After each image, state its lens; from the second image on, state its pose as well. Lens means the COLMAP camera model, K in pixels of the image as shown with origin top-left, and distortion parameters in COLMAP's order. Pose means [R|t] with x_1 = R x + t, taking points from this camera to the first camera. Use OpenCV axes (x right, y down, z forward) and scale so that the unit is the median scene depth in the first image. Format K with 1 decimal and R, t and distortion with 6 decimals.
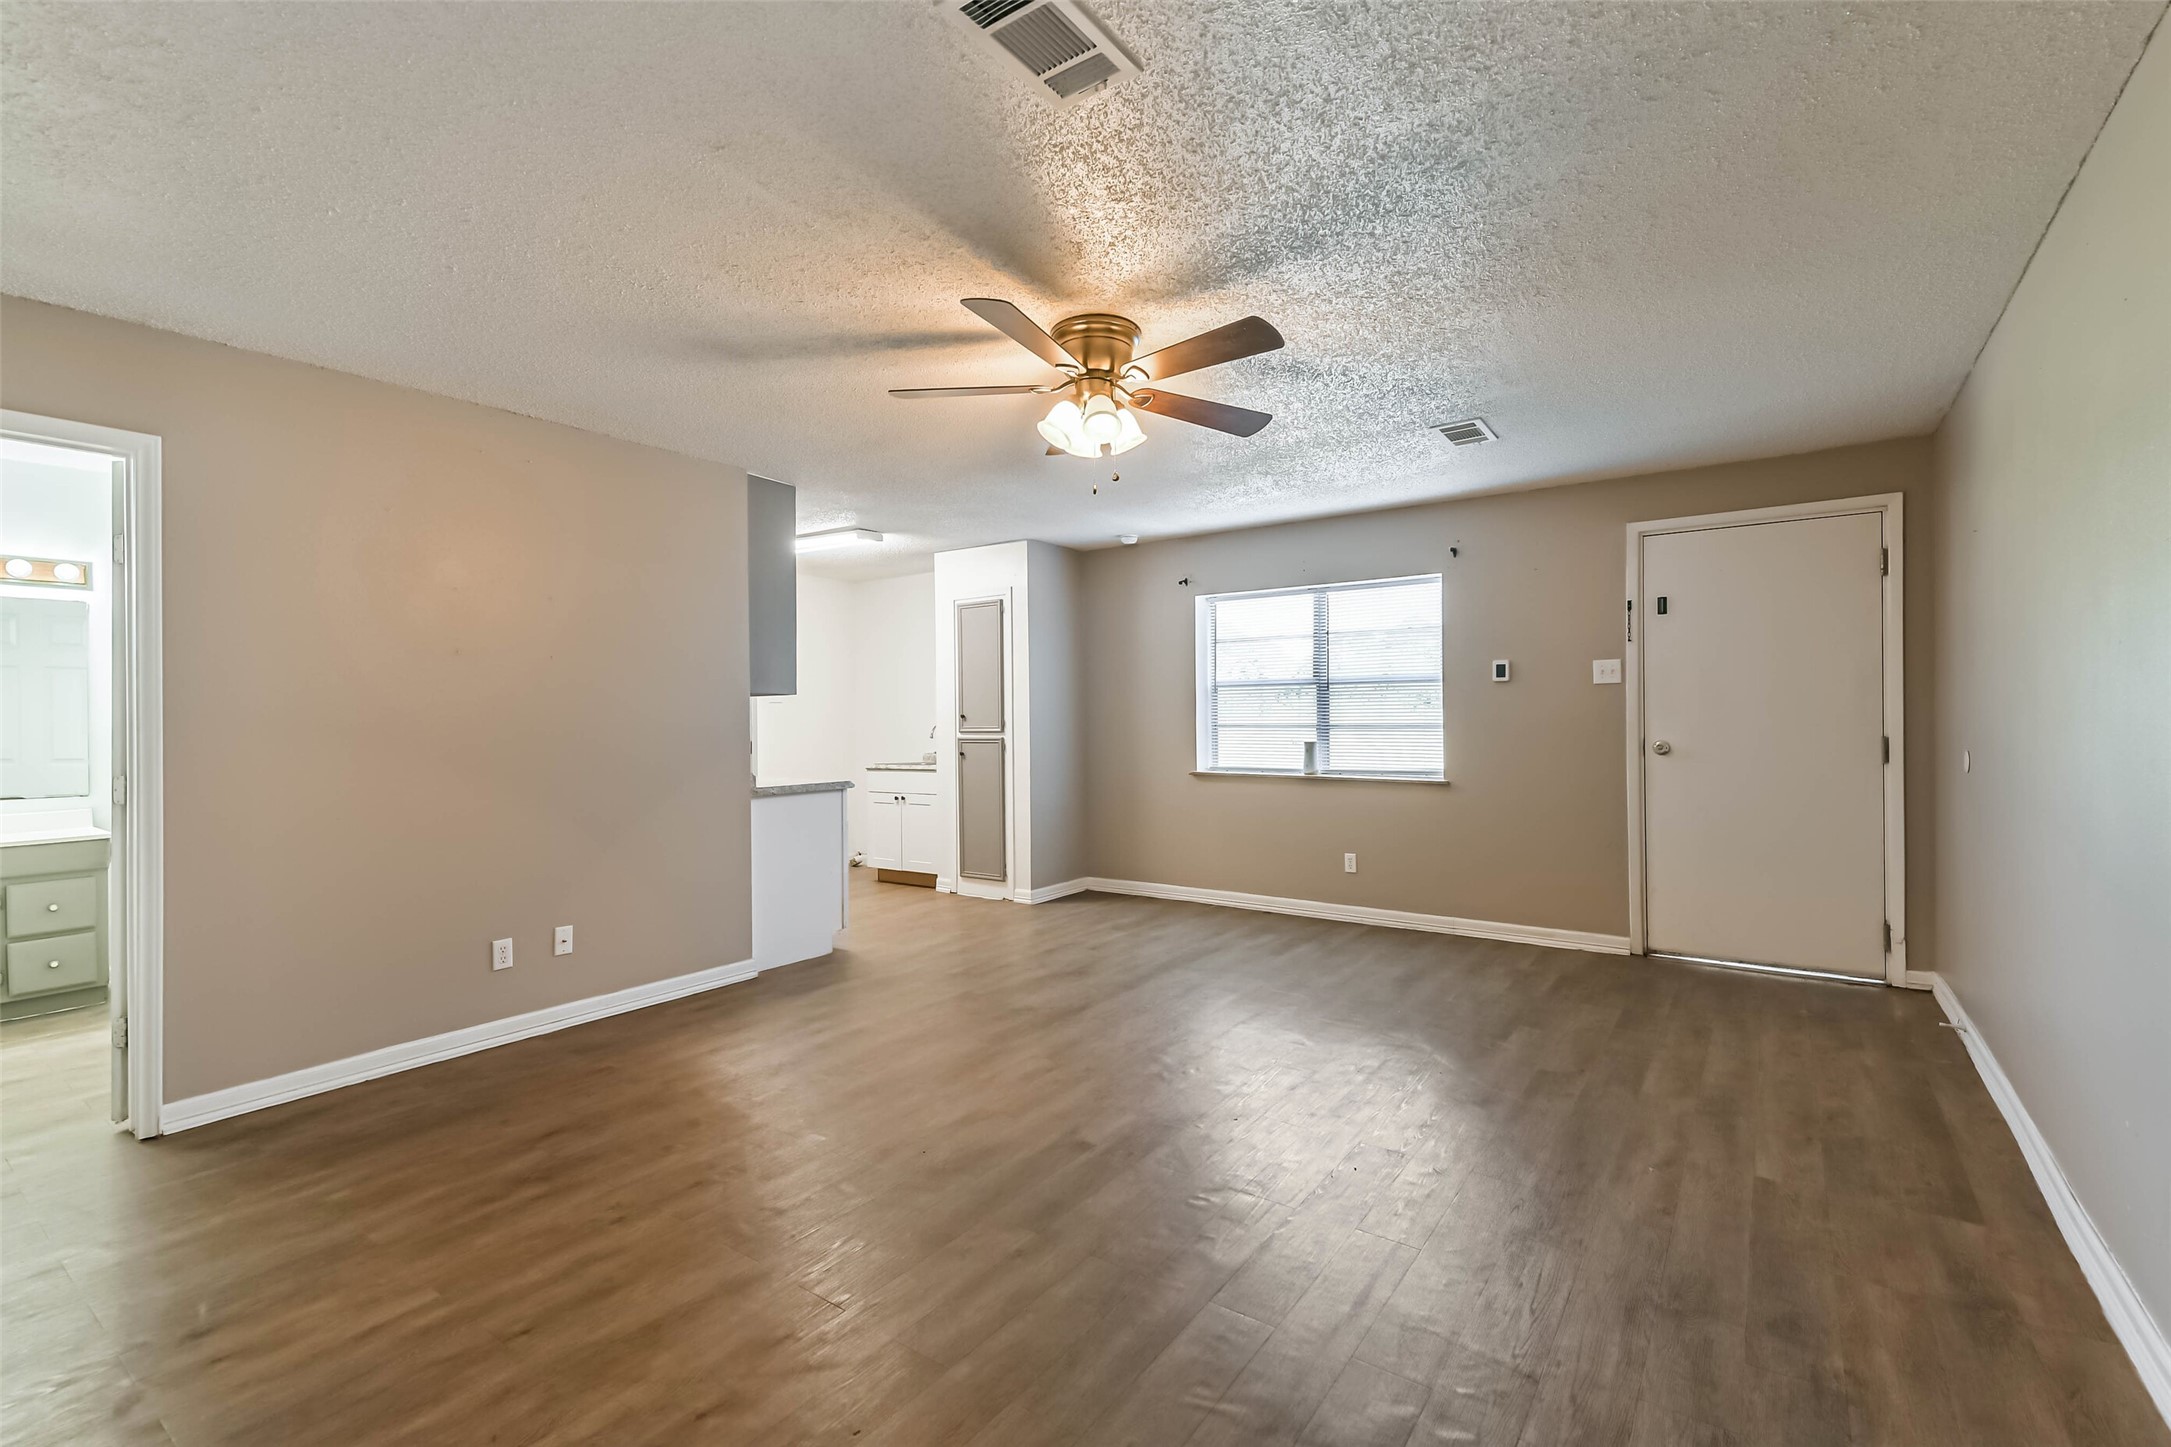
lens RADIAL K [[934.0, 0, 1081.2], [0, 934.0, 720.2], [0, 0, 1]] dist [0.059376, -0.026602]
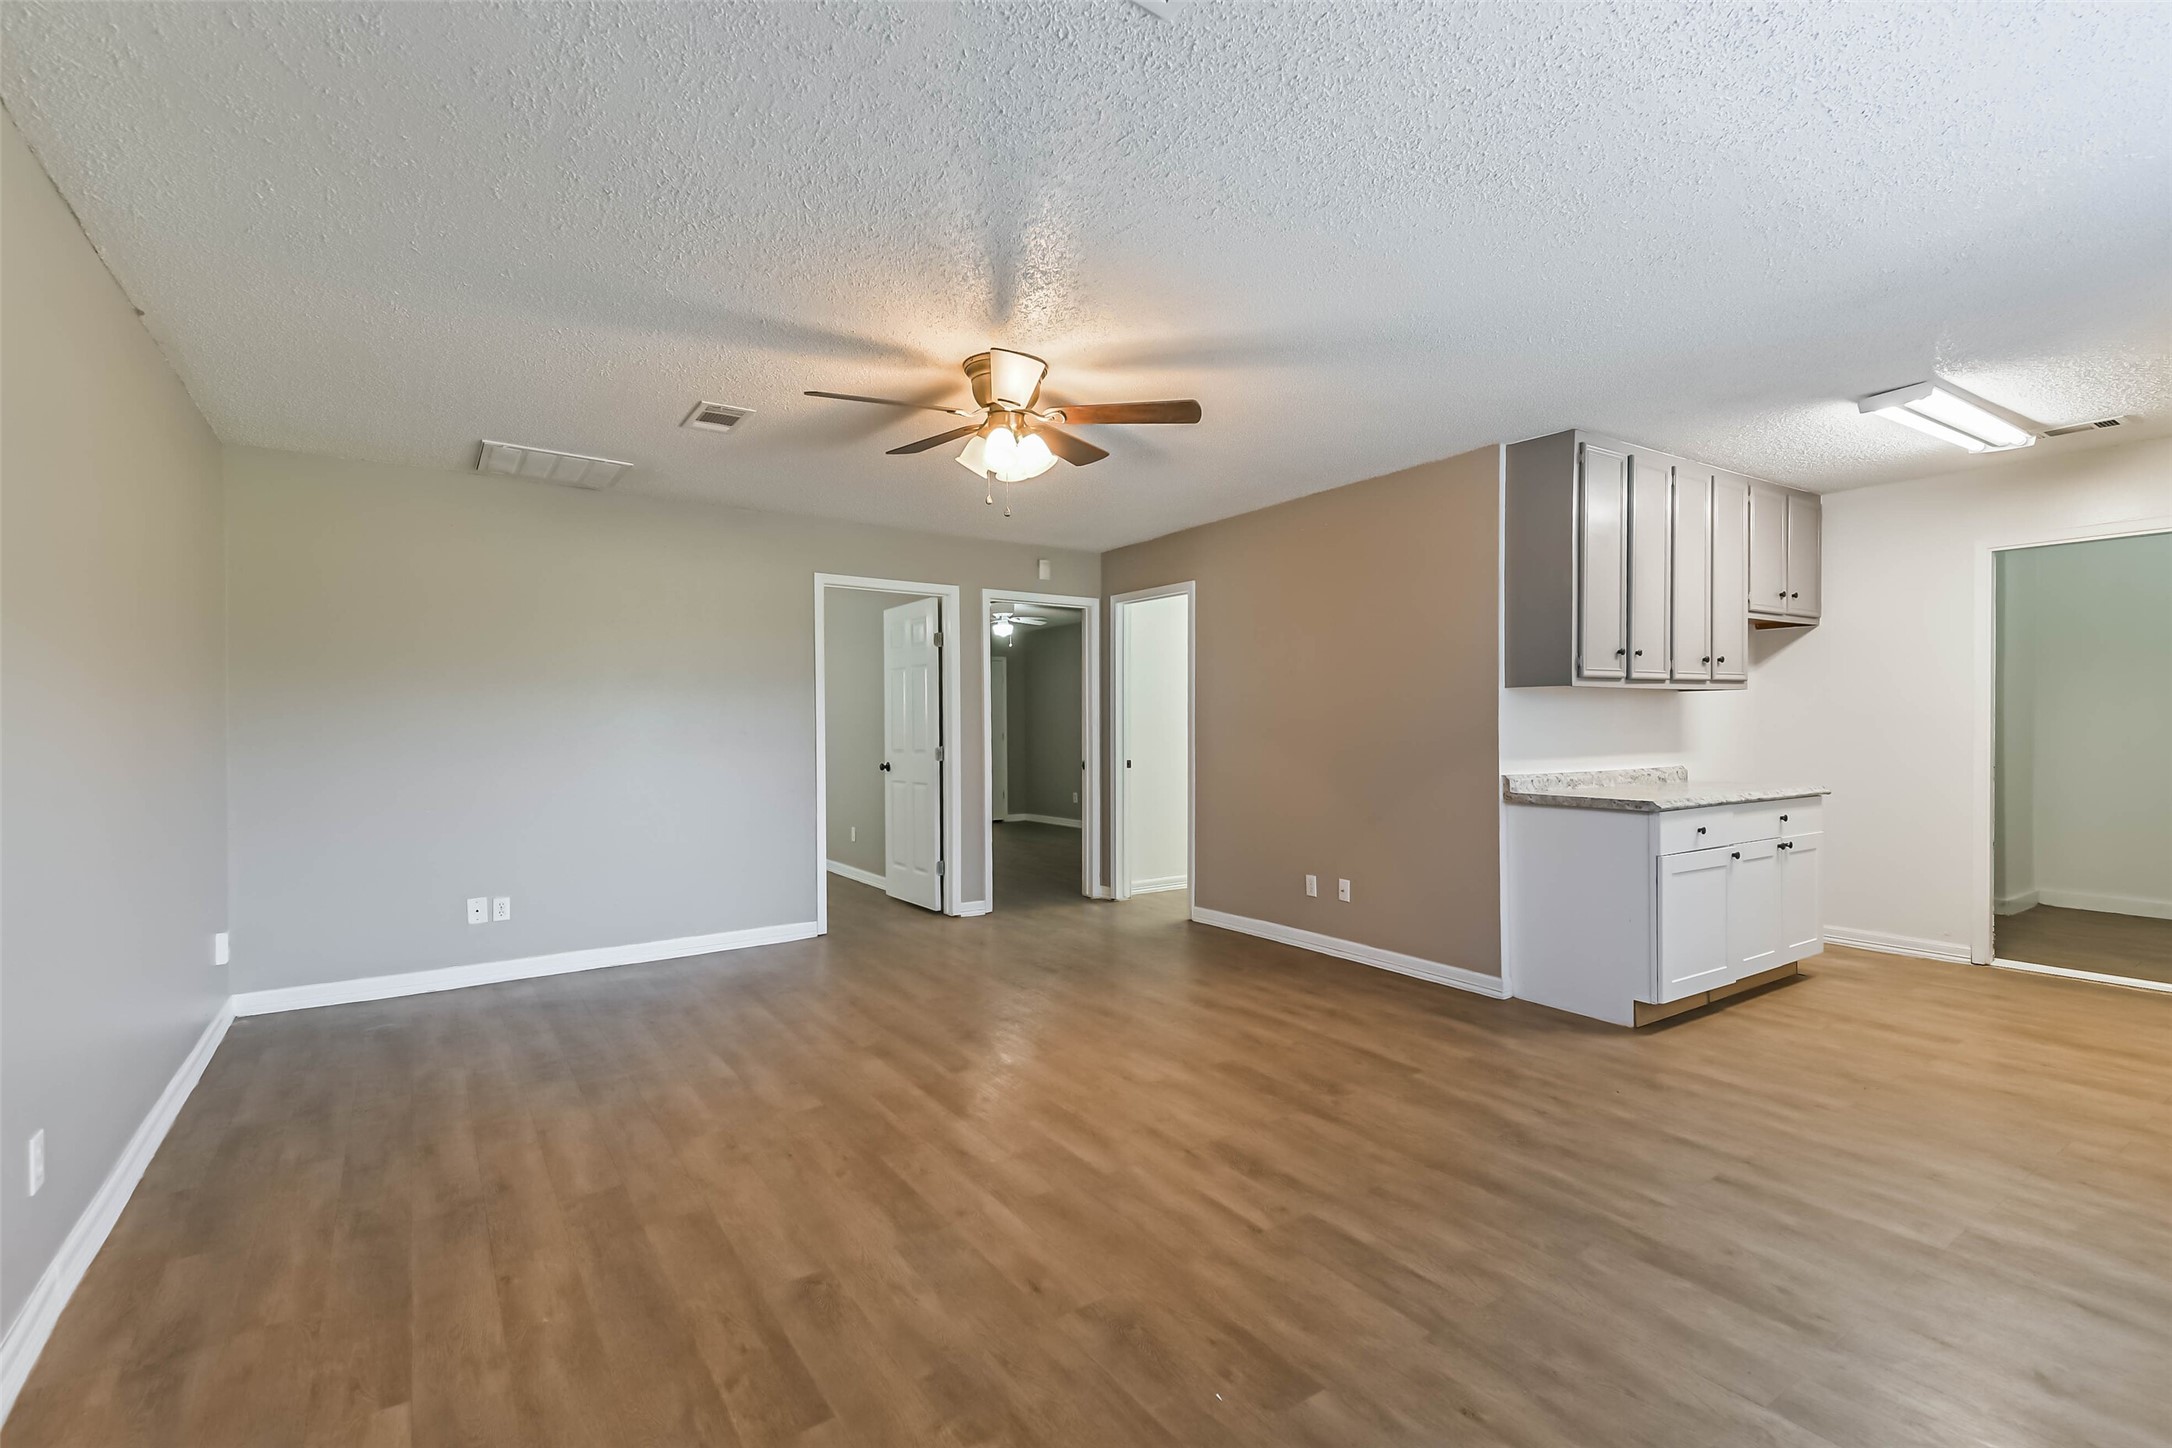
lens RADIAL K [[934.4, 0, 1081.7], [0, 934.4, 720.7], [0, 0, 1]] dist [0.059376, -0.026602]
pose [[-0.320552, 0.007251, -0.947203, 1.105926], [0.006204, 0.999965, 0.005555, -0.008099], [0.947211, -0.004096, -0.320586, 1.550332]]
